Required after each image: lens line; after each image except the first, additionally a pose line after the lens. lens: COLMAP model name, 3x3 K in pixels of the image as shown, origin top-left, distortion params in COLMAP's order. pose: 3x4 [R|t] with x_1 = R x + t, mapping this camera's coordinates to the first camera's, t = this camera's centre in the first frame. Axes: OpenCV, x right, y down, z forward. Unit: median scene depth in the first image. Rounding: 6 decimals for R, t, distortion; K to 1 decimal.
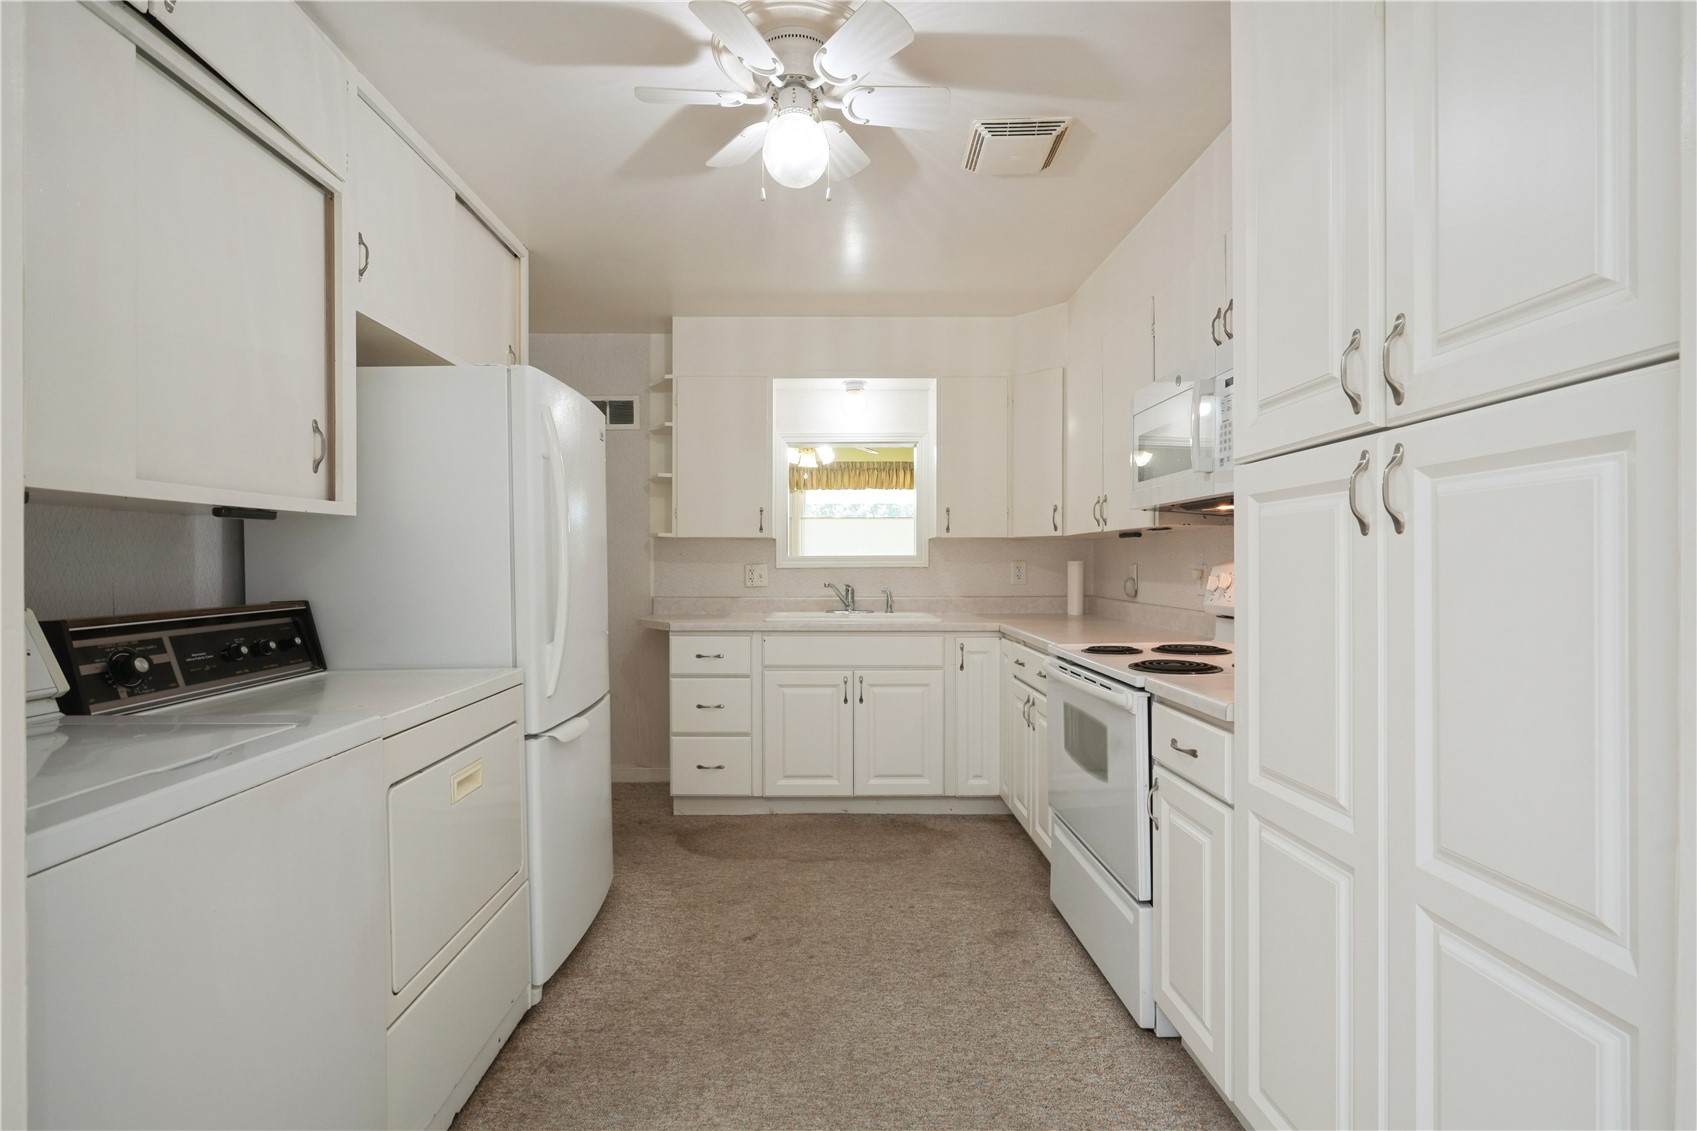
lens RADIAL K [[773.6, 0, 838.5], [0, 773.6, 565.6], [0, 0, 1]] dist [-0.010254, -0.003282]
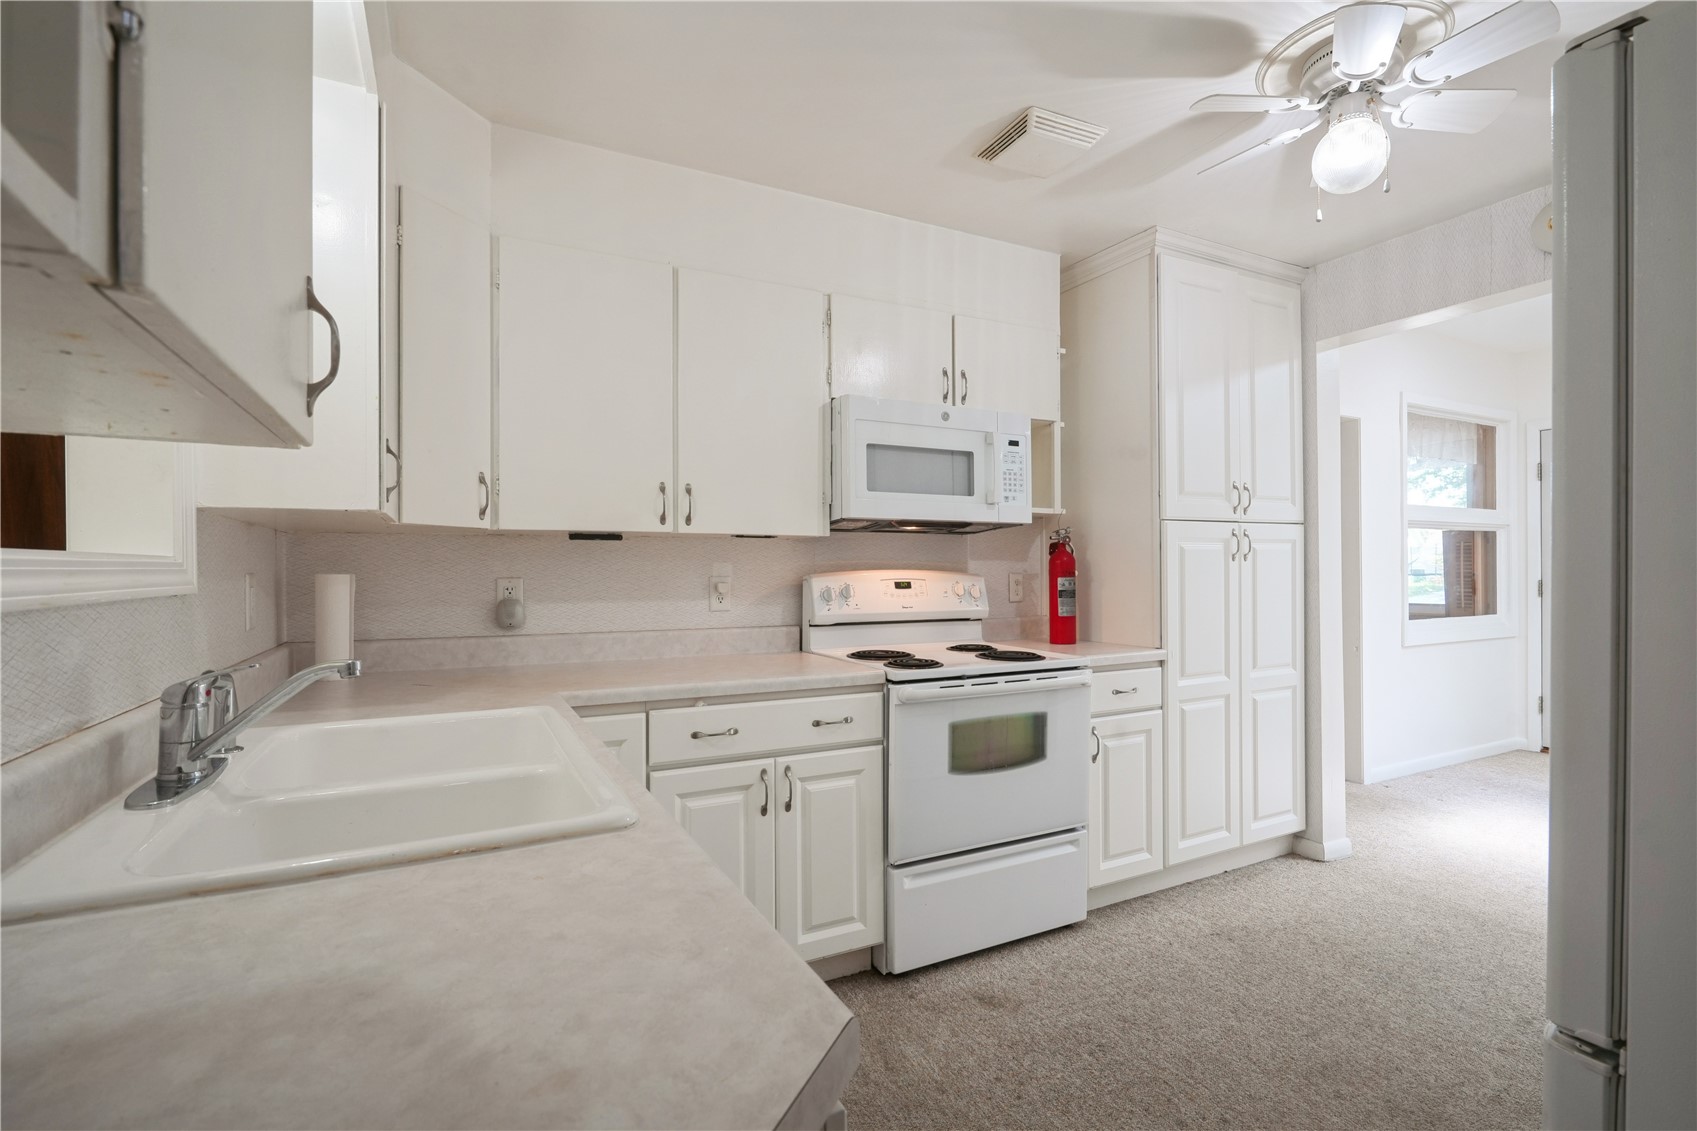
lens RADIAL K [[773.6, 0, 832.5], [0, 773.6, 559.5], [0, 0, 1]] dist [-0.010254, -0.003282]
pose [[-0.430612, 0.003729, 0.902530, -0.630744], [0.005720, 0.999983, -0.001402, -0.029180], [-0.902519, 0.004559, -0.430626, 1.959313]]
